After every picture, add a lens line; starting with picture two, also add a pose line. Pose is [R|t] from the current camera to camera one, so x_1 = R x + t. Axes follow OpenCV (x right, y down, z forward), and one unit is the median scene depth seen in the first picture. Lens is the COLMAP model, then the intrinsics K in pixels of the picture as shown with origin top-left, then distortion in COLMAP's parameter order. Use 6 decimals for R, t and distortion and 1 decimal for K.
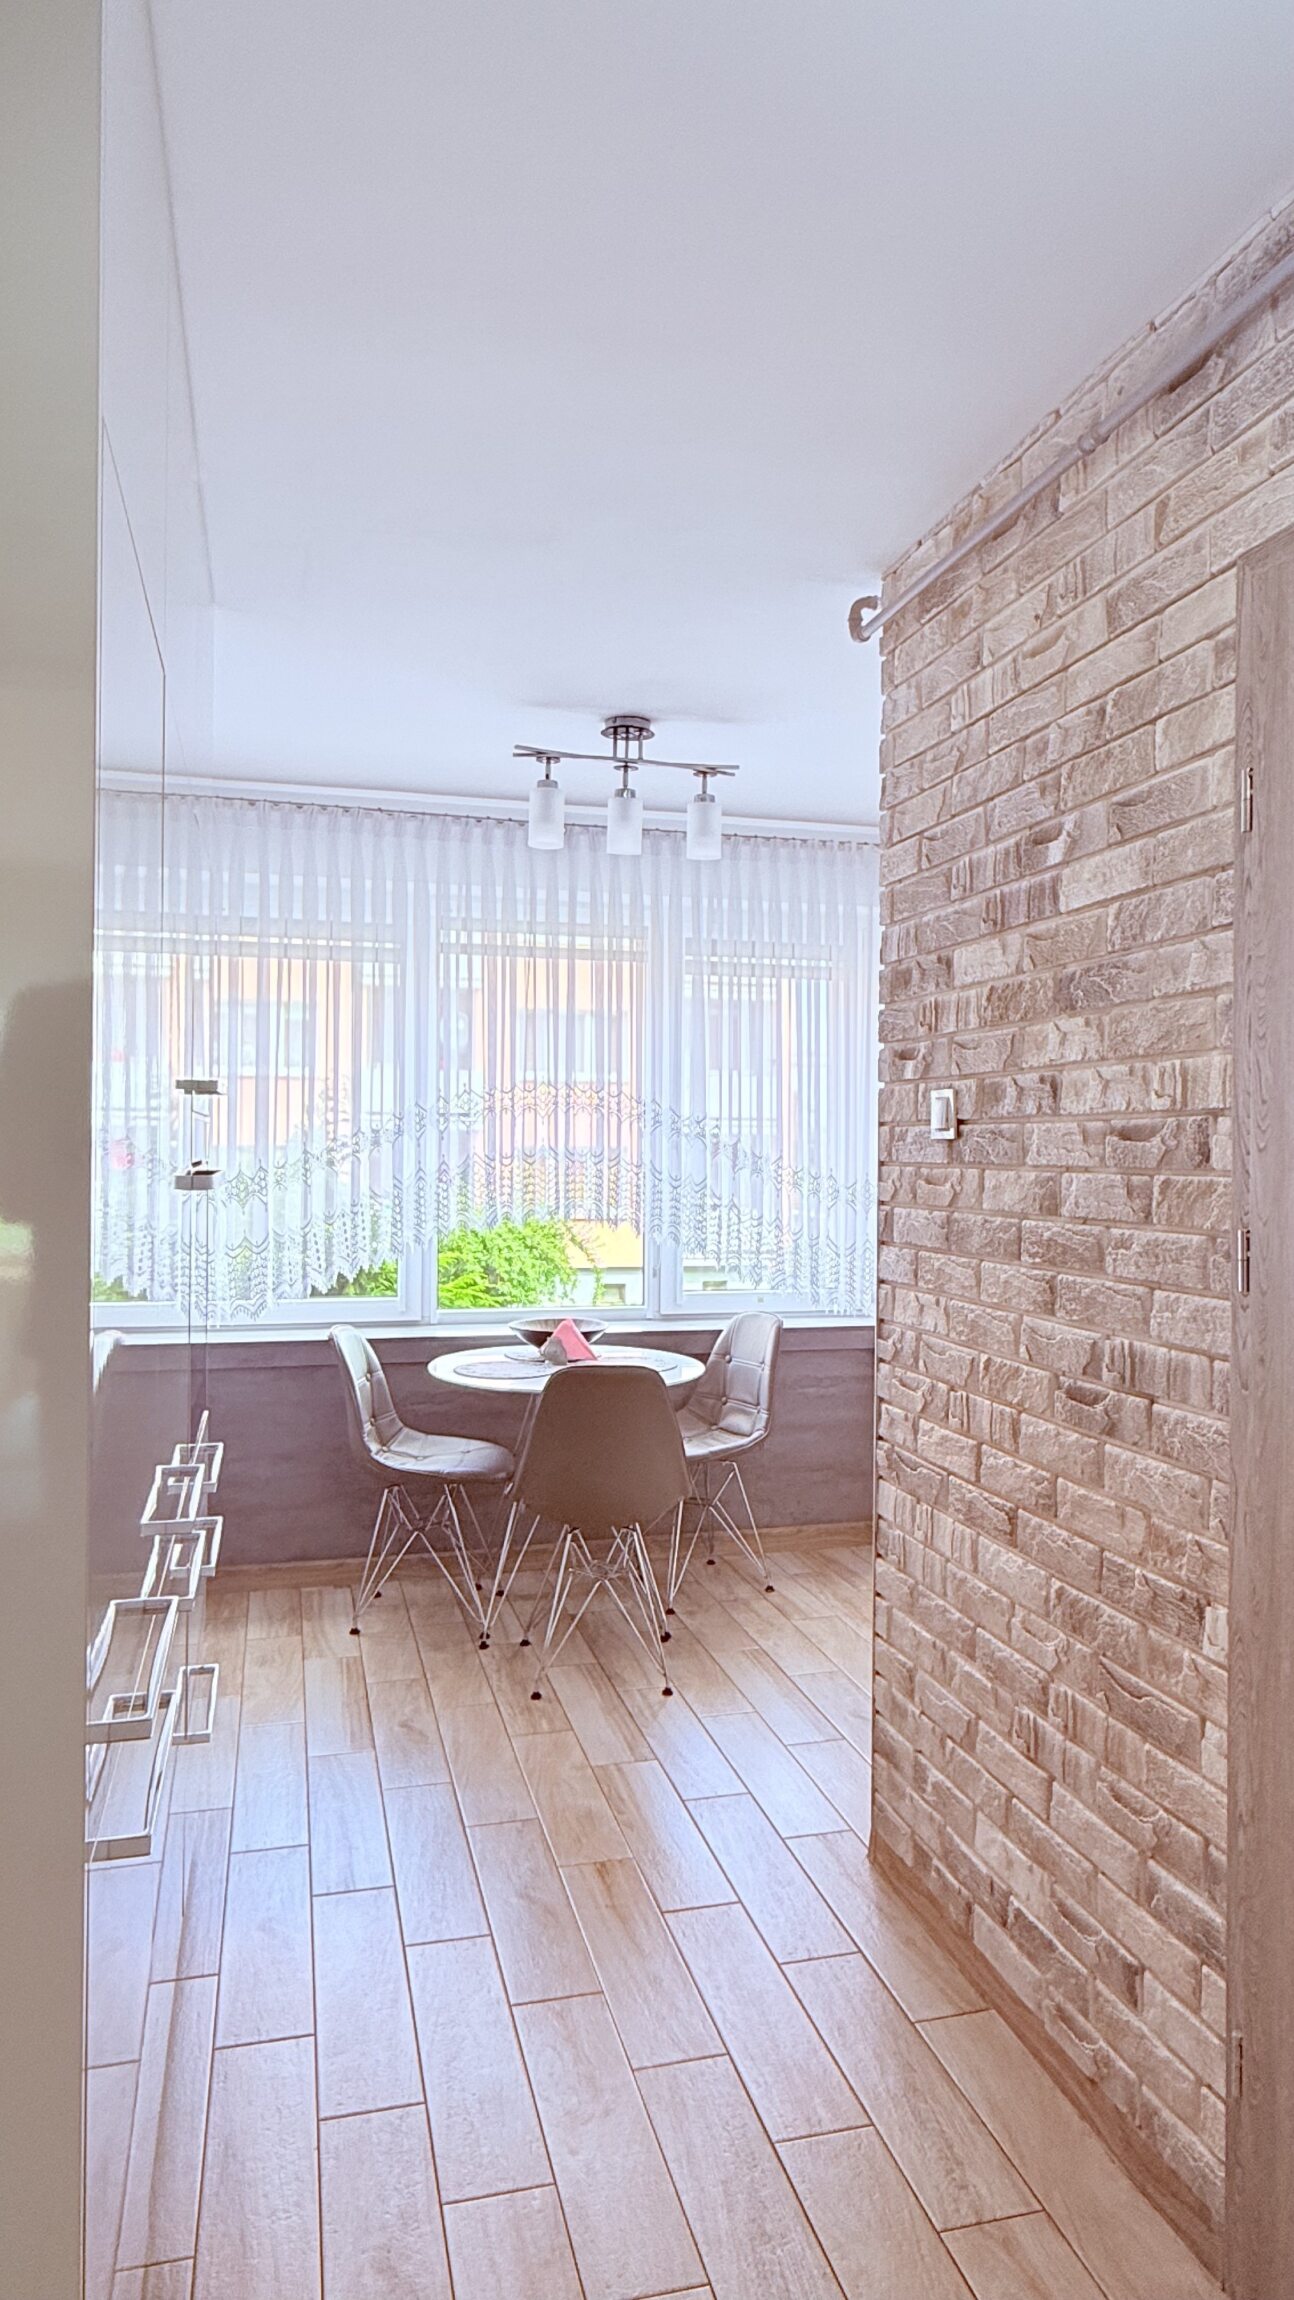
lens RADIAL K [[1423.8, 0, 657.1], [0, 1423.8, 1133.2], [0, 0, 1]] dist [0.018183, 0.003536]
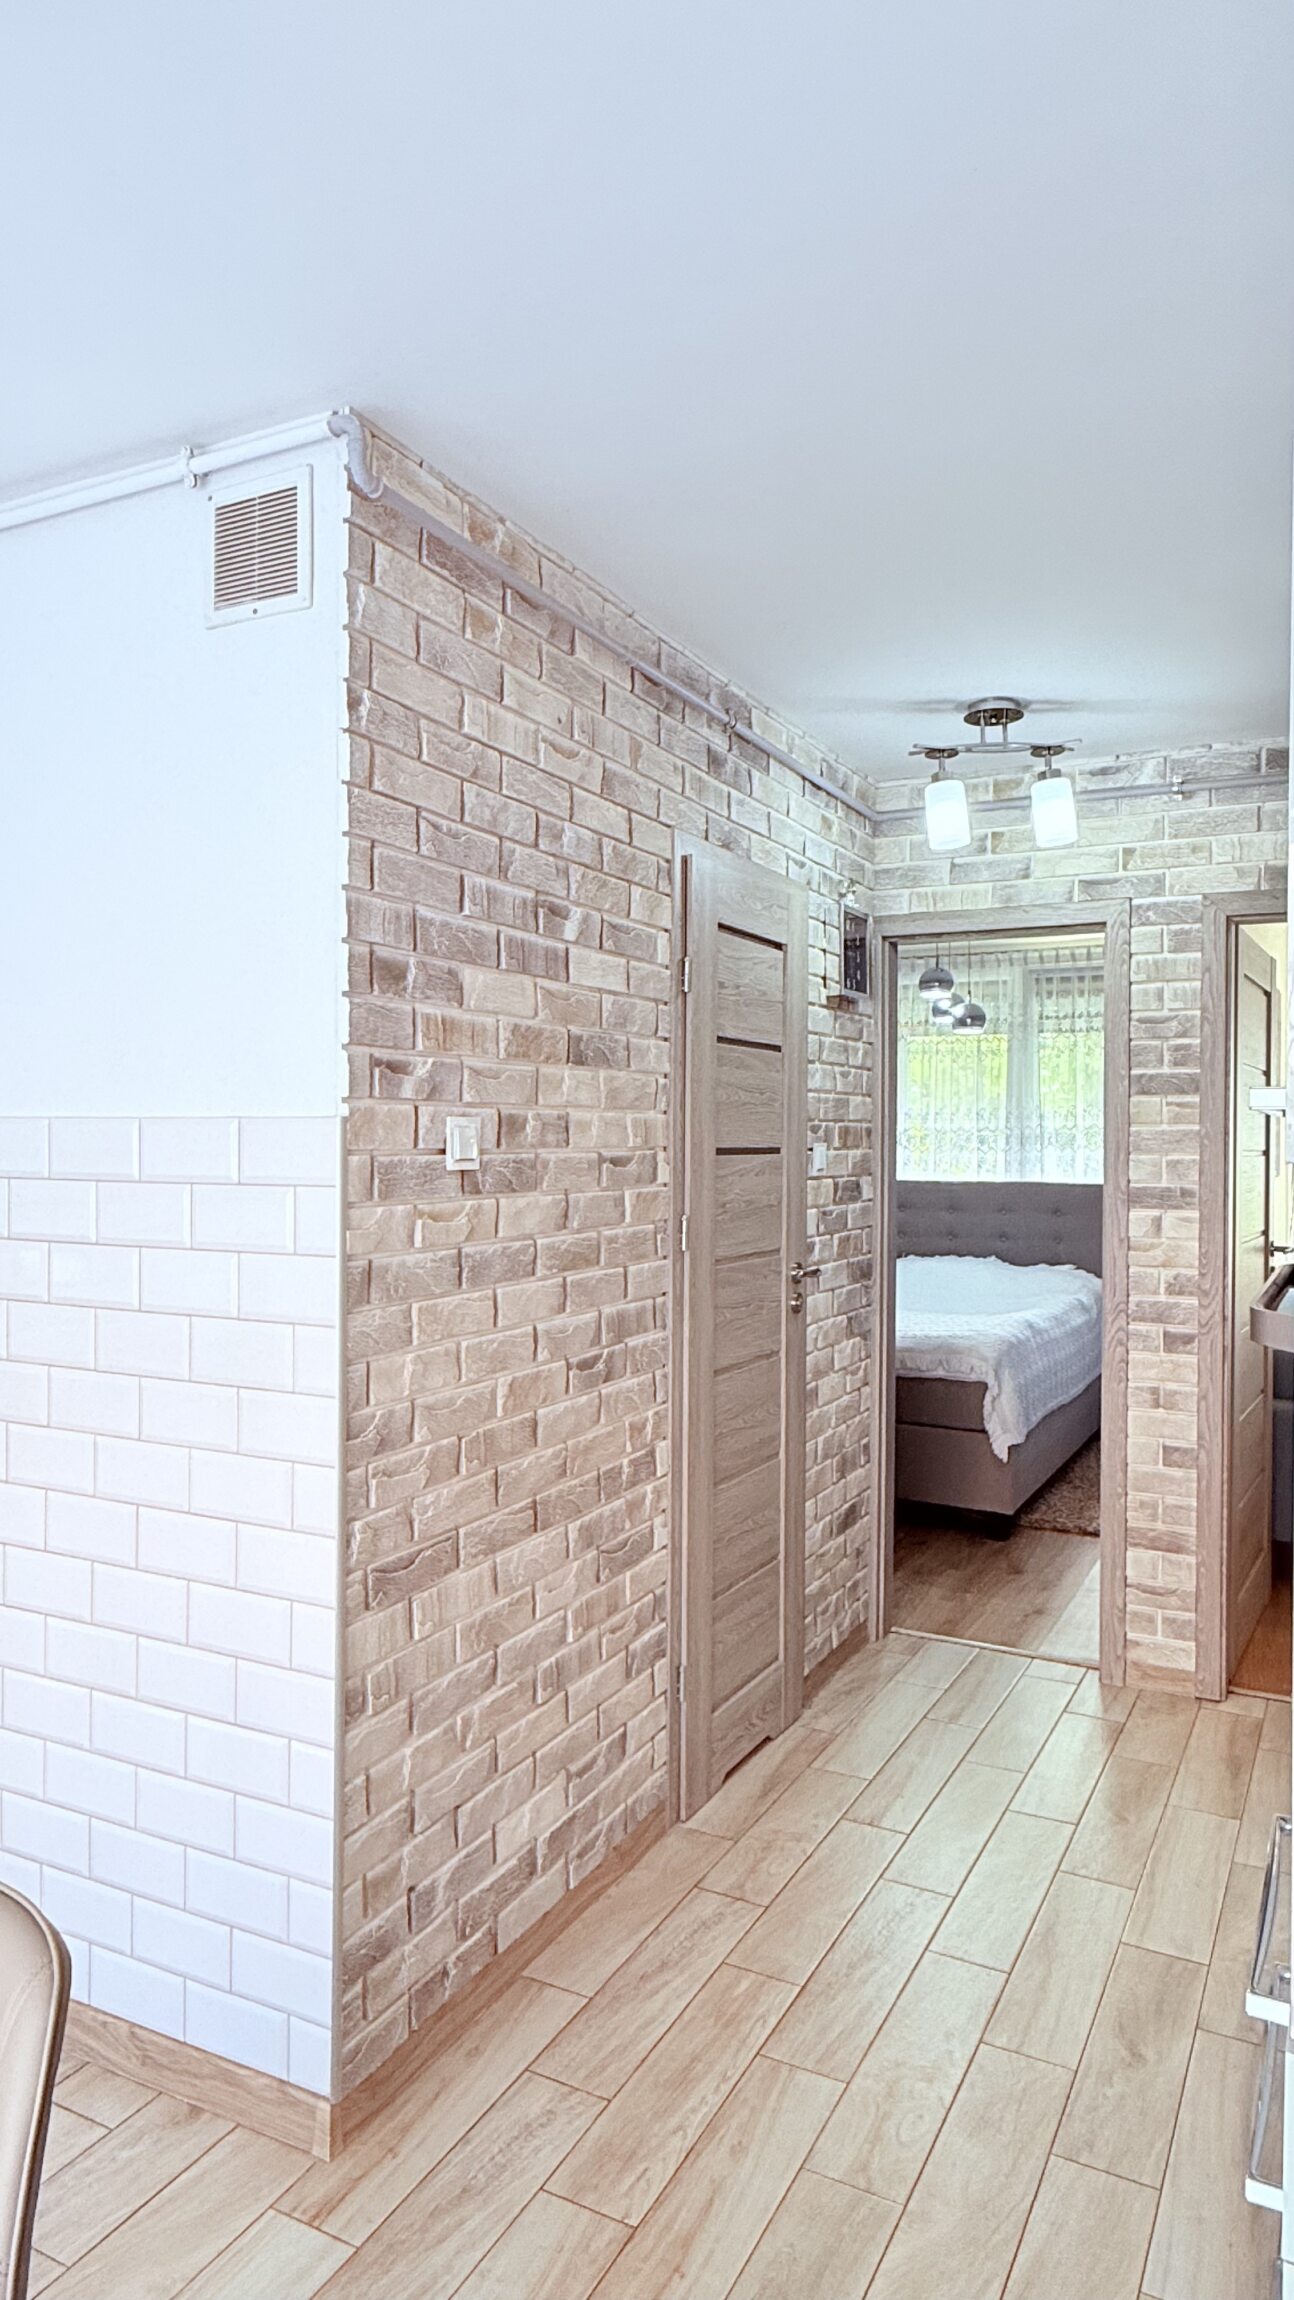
lens RADIAL K [[1423.8, 0, 659.1], [0, 1423.8, 1158.7], [0, 0, 1]] dist [0.018183, 0.003536]
pose [[-0.748349, -0.013757, 0.663163, -0.585232], [-0.009101, 0.999904, 0.010472, -0.015863], [-0.663243, 0.001801, -0.748402, 1.854870]]
